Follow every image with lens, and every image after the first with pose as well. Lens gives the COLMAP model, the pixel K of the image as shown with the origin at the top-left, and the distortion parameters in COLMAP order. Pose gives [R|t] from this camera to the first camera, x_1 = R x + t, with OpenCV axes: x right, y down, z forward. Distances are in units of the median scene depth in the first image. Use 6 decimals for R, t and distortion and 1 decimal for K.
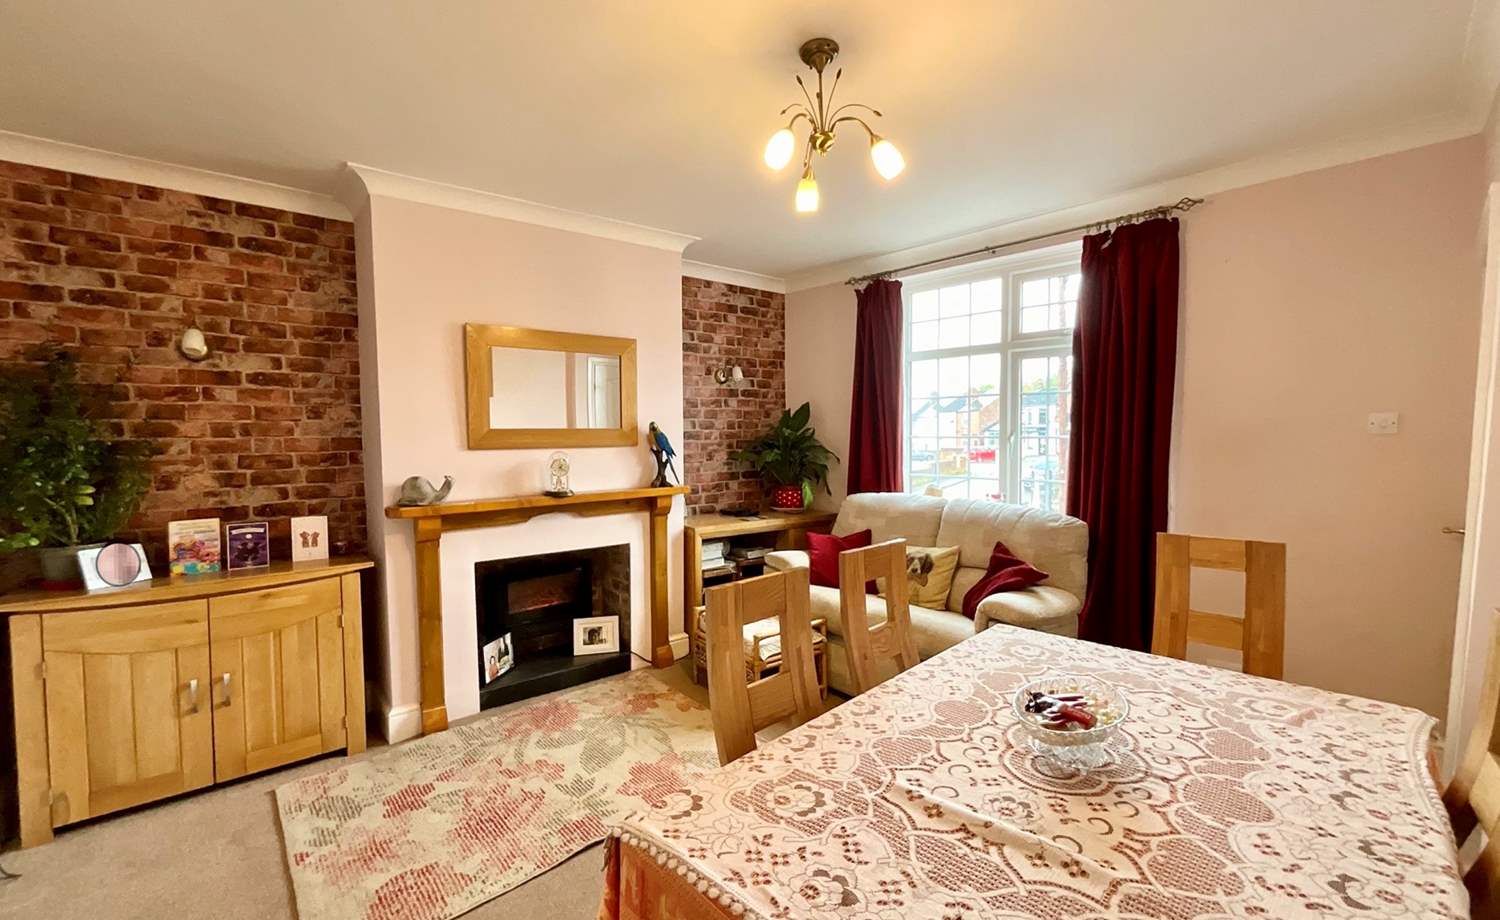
lens RADIAL K [[603.4, 0, 745.9], [0, 603.4, 461.9], [0, 0, 1]] dist [-0.000333, 0.000449]
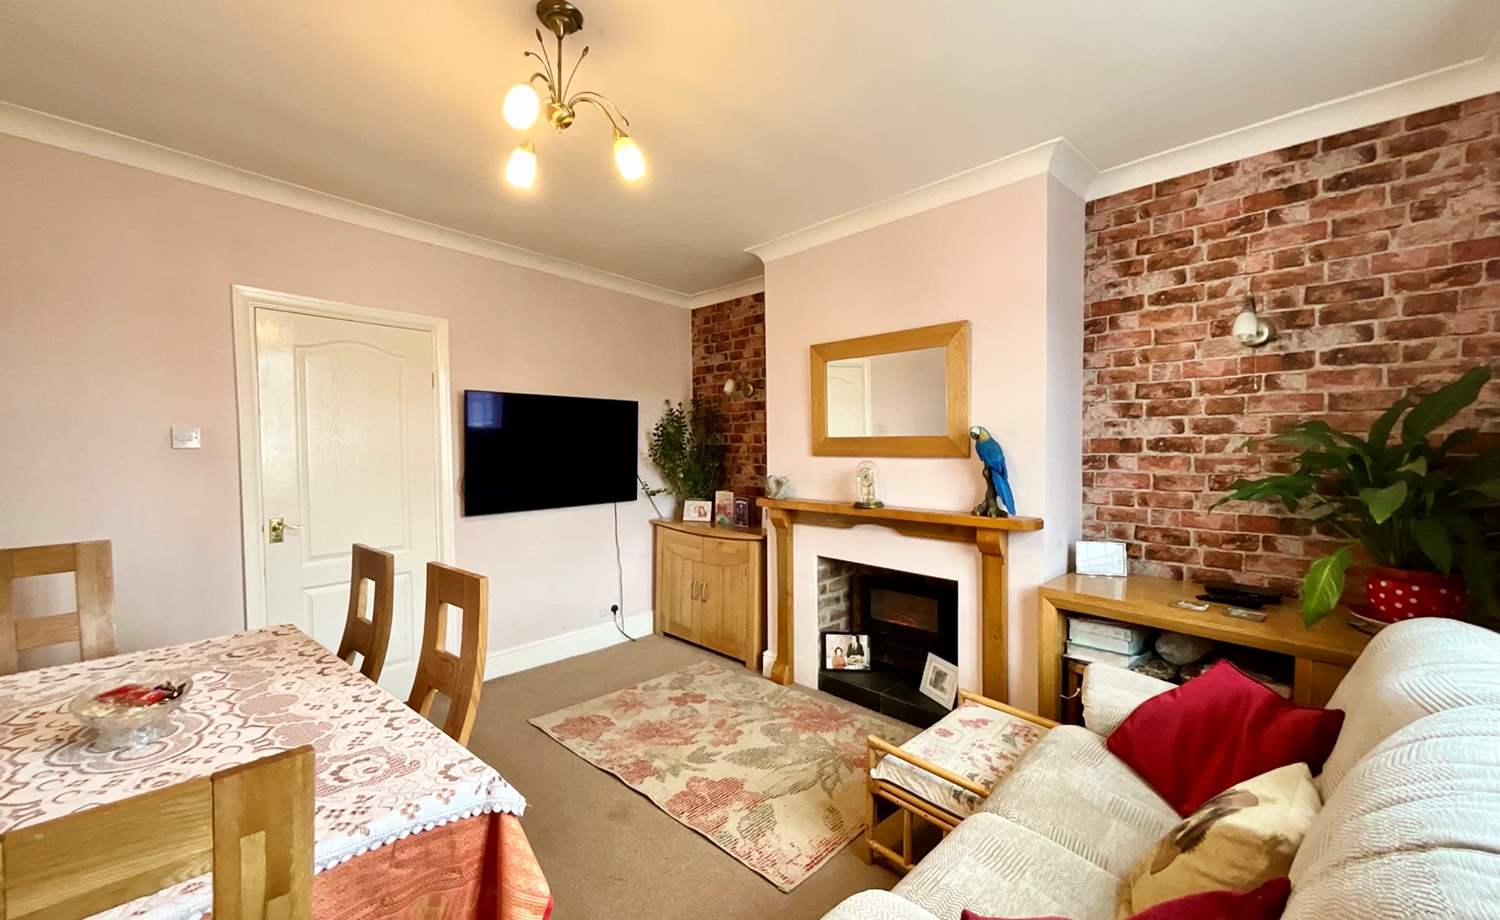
lens RADIAL K [[603.4, 0, 745.9], [0, 603.4, 461.9], [0, 0, 1]] dist [-0.000333, 0.000449]
pose [[0.097239, 0.040532, -0.994435, 0.742021], [-0.043264, 0.998398, 0.036463, -0.049521], [0.994320, 0.039478, 0.098837, 0.851982]]
